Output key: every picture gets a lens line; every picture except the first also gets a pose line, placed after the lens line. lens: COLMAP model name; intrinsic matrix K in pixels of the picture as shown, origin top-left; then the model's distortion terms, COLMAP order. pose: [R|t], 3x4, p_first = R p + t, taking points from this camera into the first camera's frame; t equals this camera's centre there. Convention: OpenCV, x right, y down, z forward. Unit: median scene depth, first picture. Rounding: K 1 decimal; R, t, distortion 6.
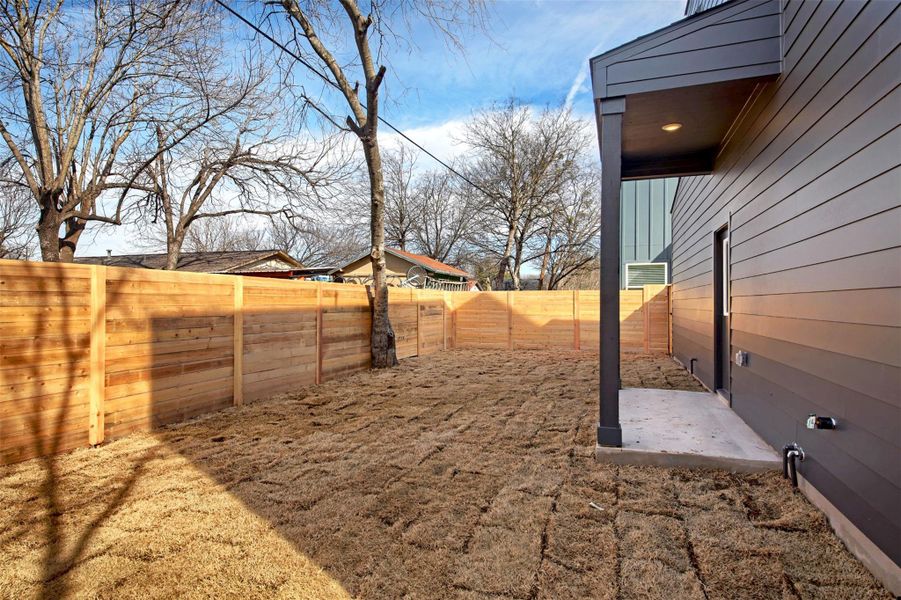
lens RADIAL K [[489.9, 0, 450.5], [0, 489.9, 300.0], [0, 0, 1]] dist [0.030831, -0.000111]
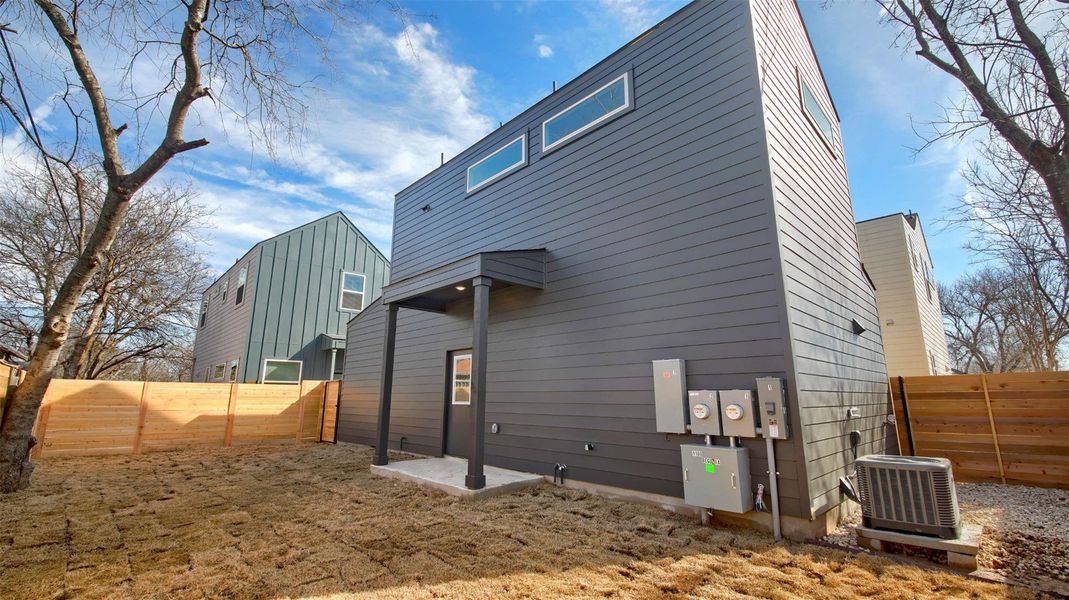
lens RADIAL K [[445.4, 0, 552.5], [0, 445.4, 302.4], [0, 0, 1]] dist [-0.024440, -0.000169]
pose [[0.433491, 0.186777, 0.881589, -0.279118], [-0.002239, 0.978505, -0.206209, 0.001019], [-0.901155, 0.087416, 0.424592, 0.039065]]
